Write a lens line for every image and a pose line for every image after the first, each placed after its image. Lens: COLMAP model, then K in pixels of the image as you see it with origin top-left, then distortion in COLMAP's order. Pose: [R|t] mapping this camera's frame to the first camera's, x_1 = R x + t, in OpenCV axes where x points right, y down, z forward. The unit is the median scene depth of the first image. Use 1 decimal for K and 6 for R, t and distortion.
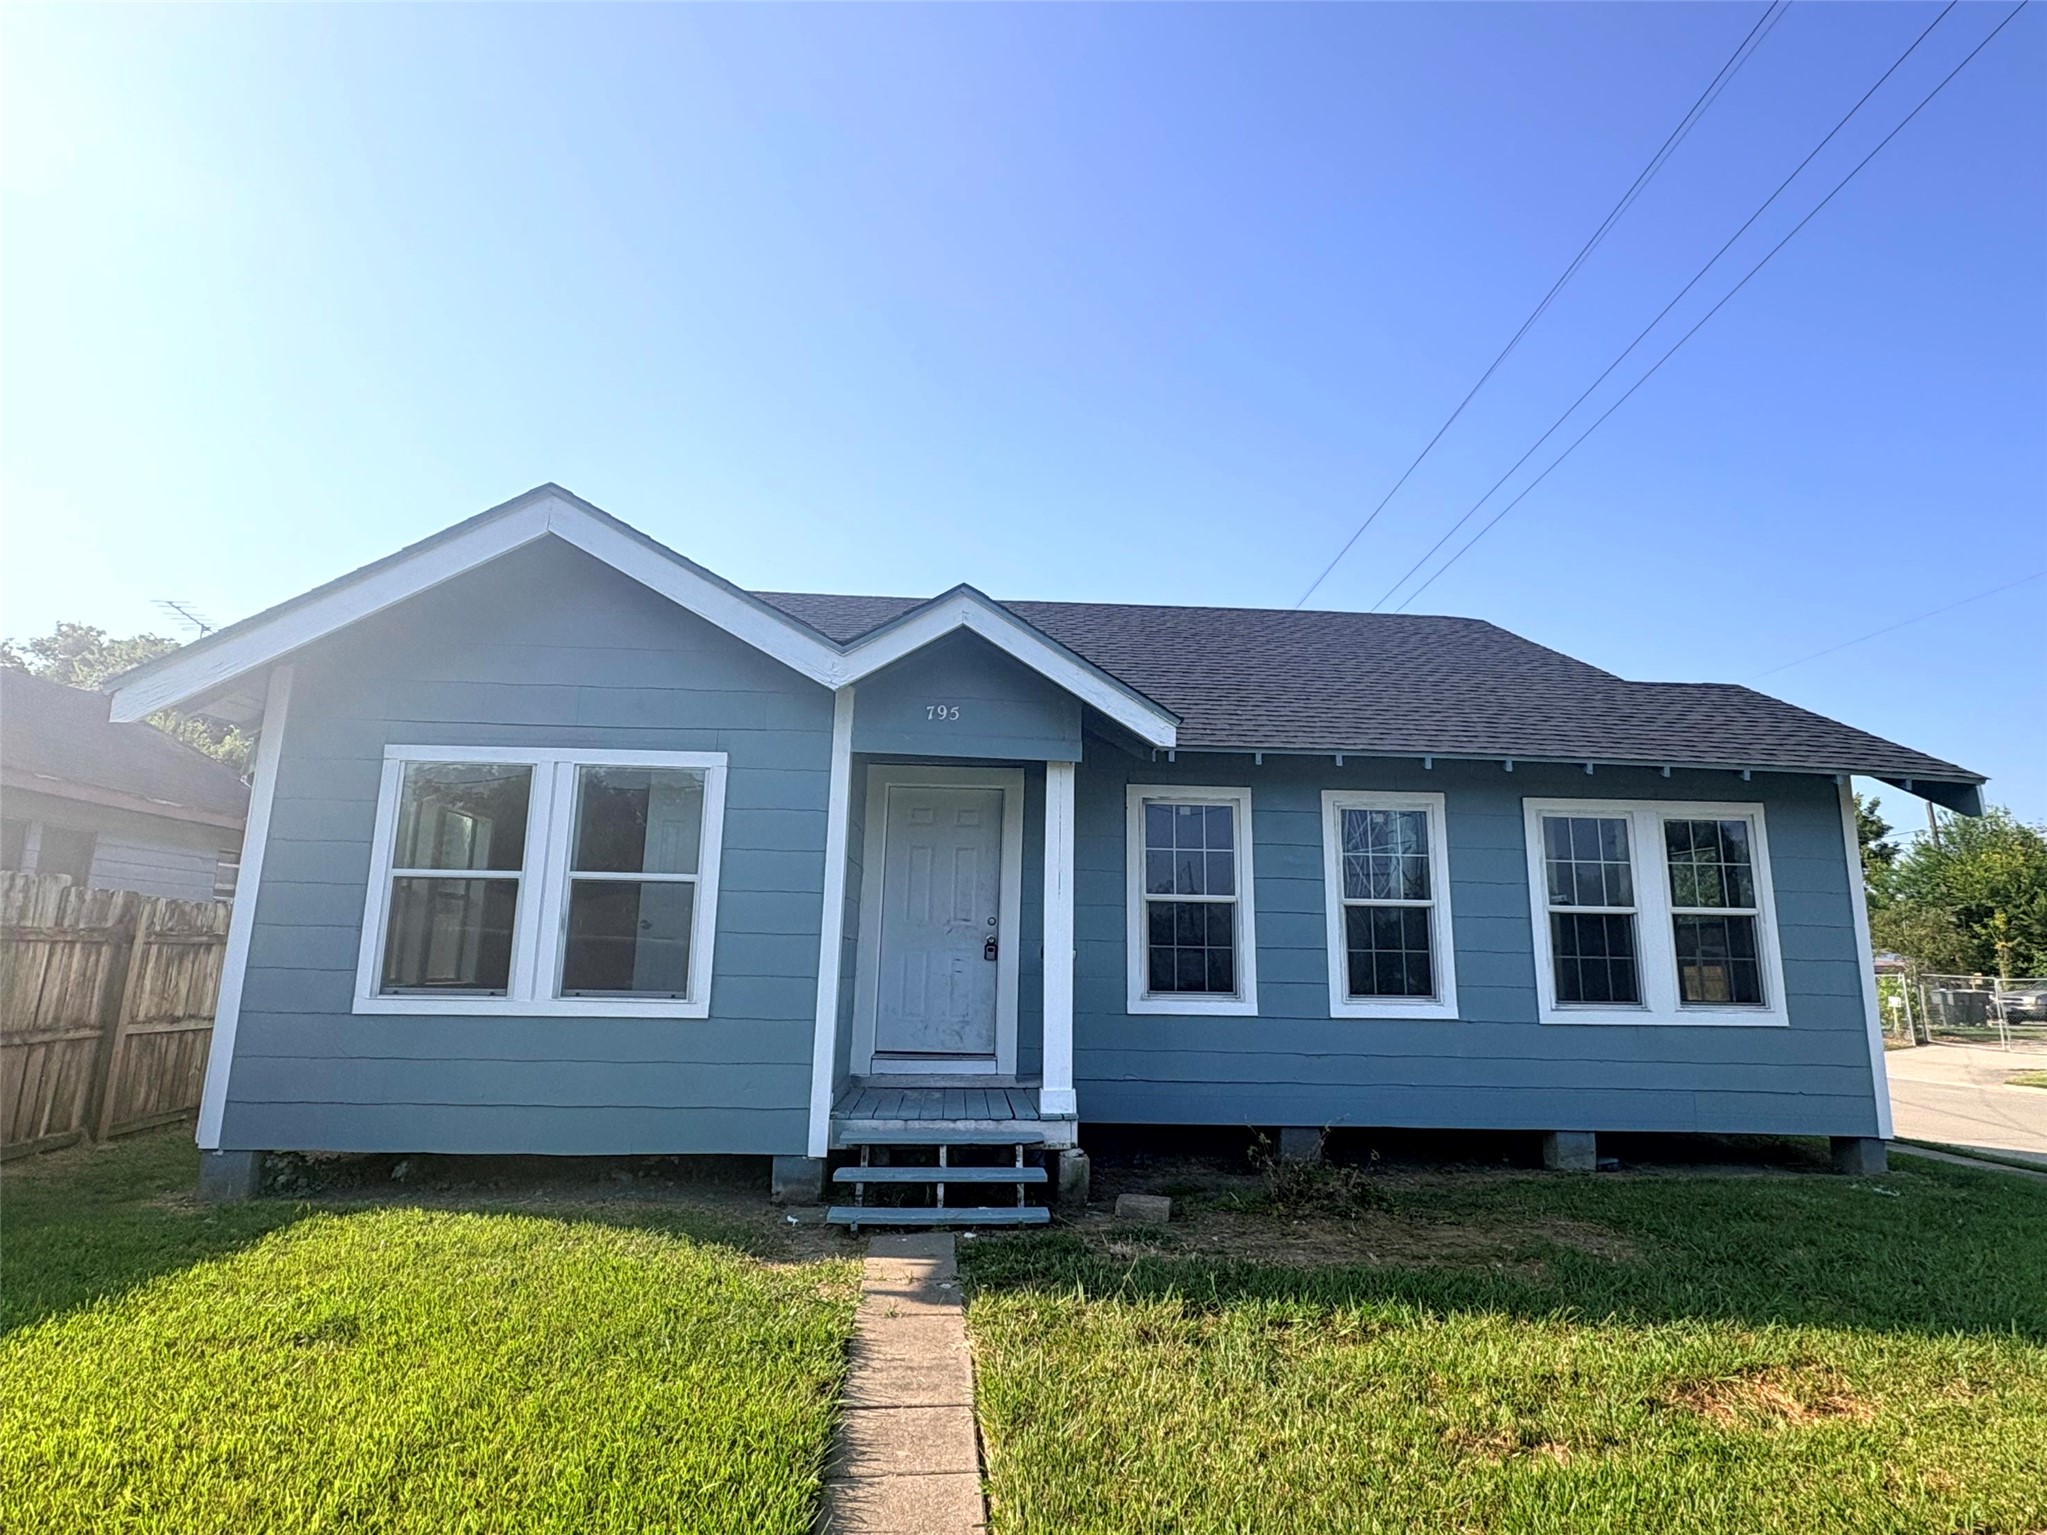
lens RADIAL K [[1163.6, 0, 1035.9], [0, 1163.6, 764.8], [0, 0, 1]] dist [0.006479, 0.001015]
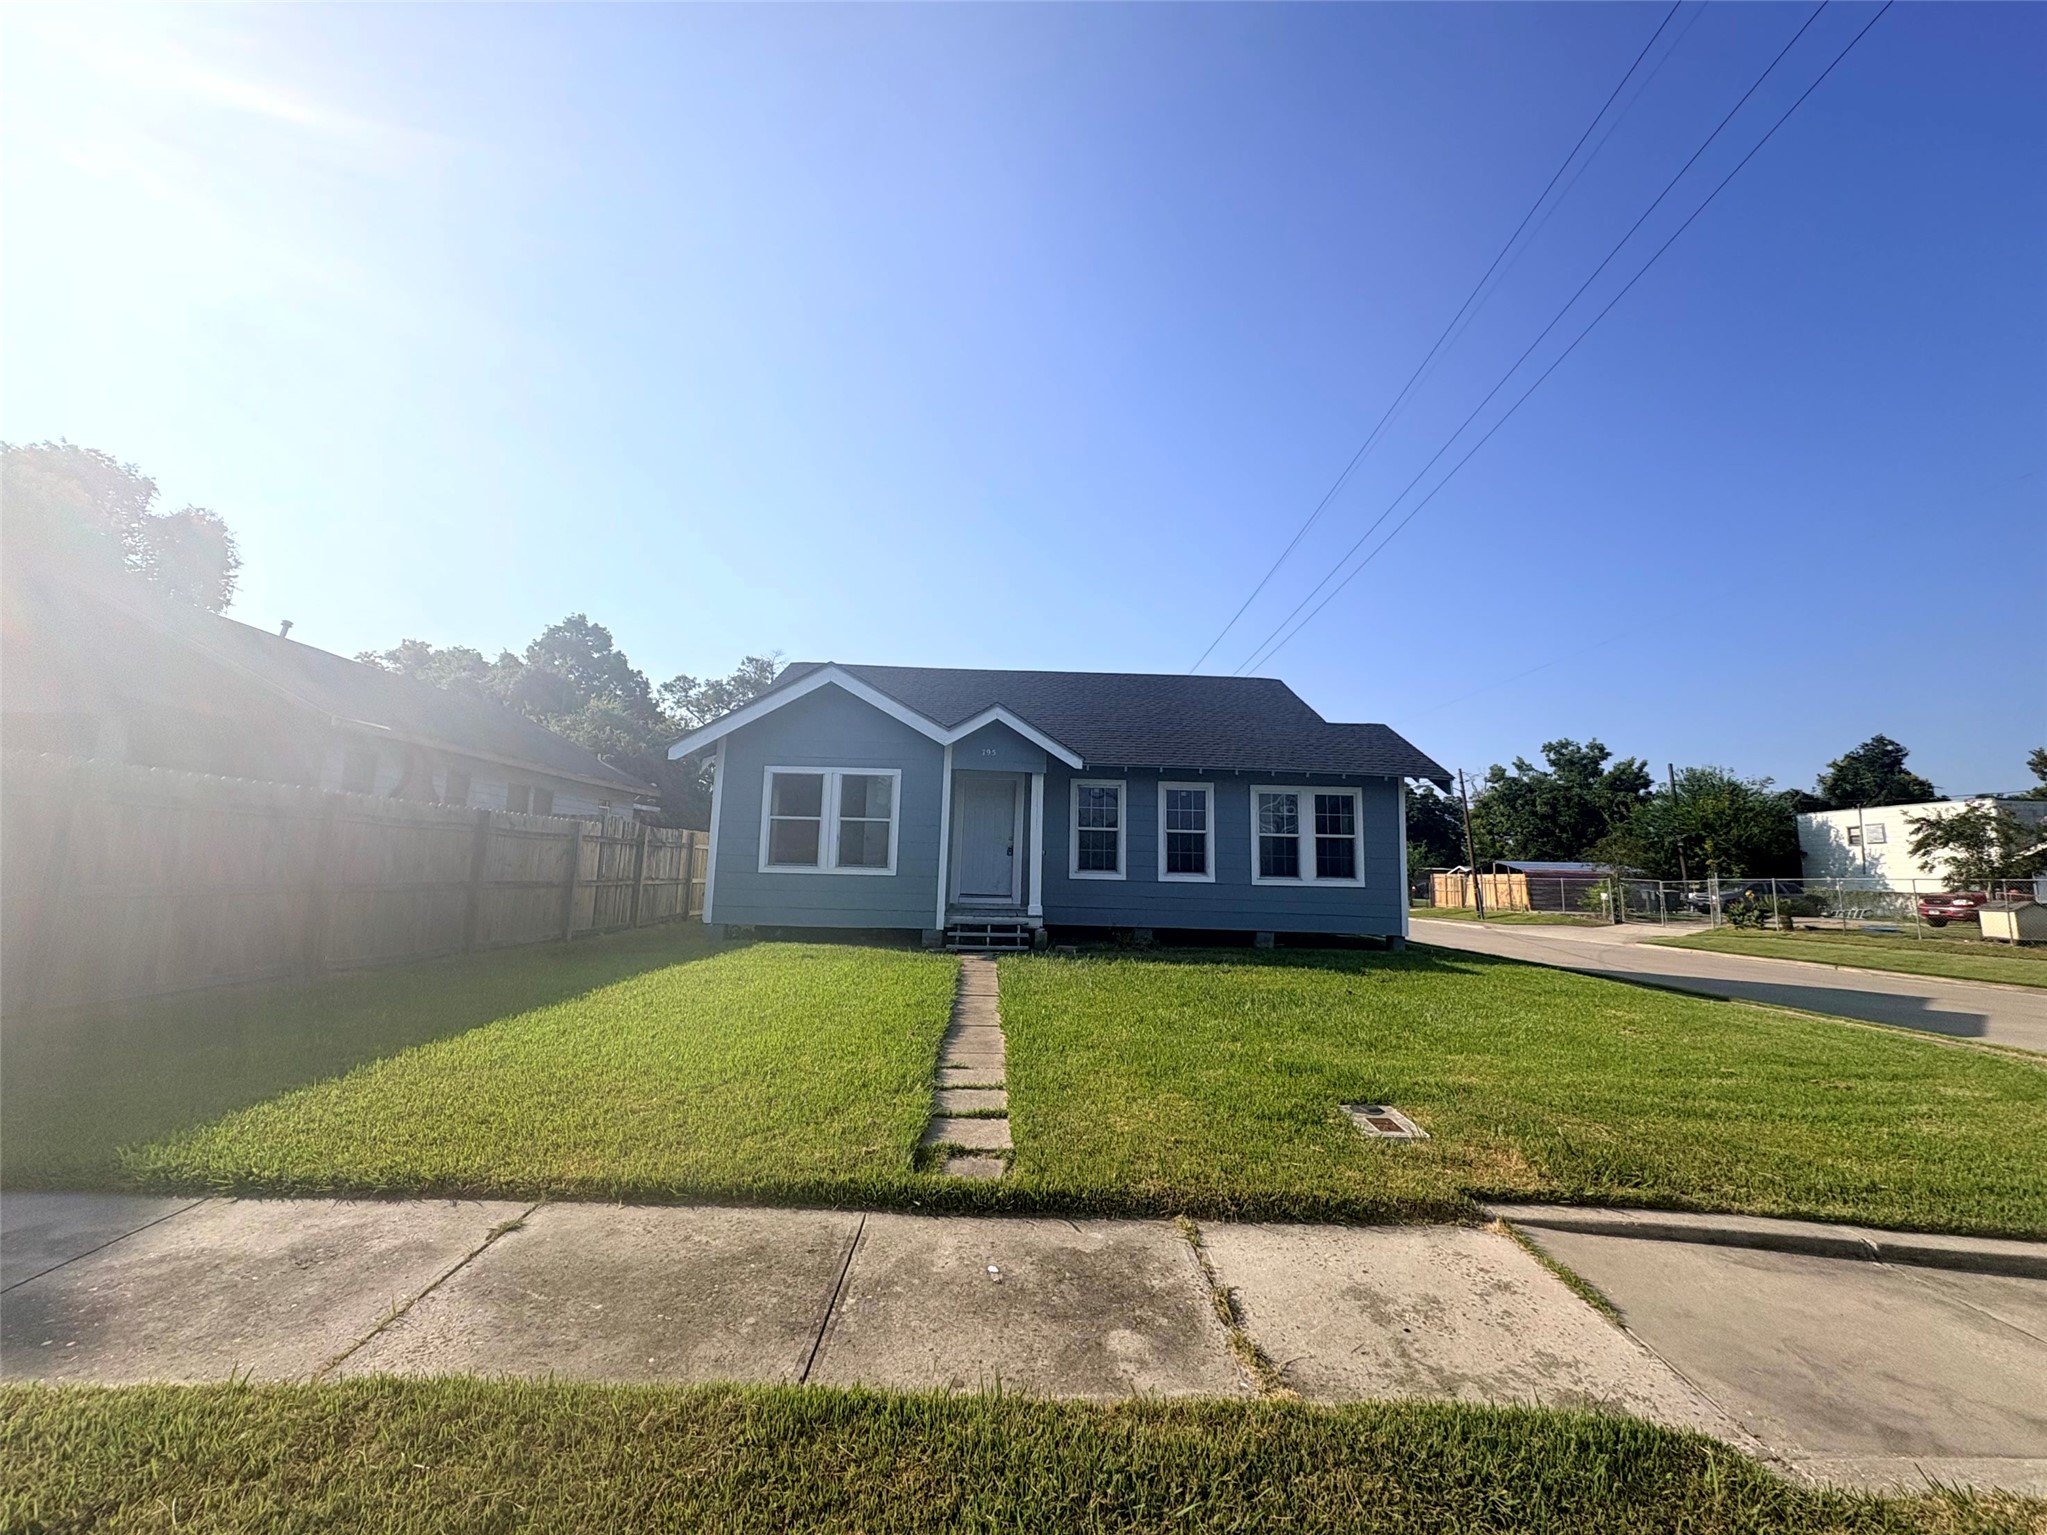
lens RADIAL K [[806.3, 0, 1023.5], [0, 806.3, 767.5], [0, 0, 1]] dist [-0.000666, -0.000067]
pose [[0.999118, 0.002031, -0.041936, 0.054030], [-0.000323, 0.999171, 0.040705, -0.071373], [0.041984, -0.040655, 0.998291, -0.585588]]
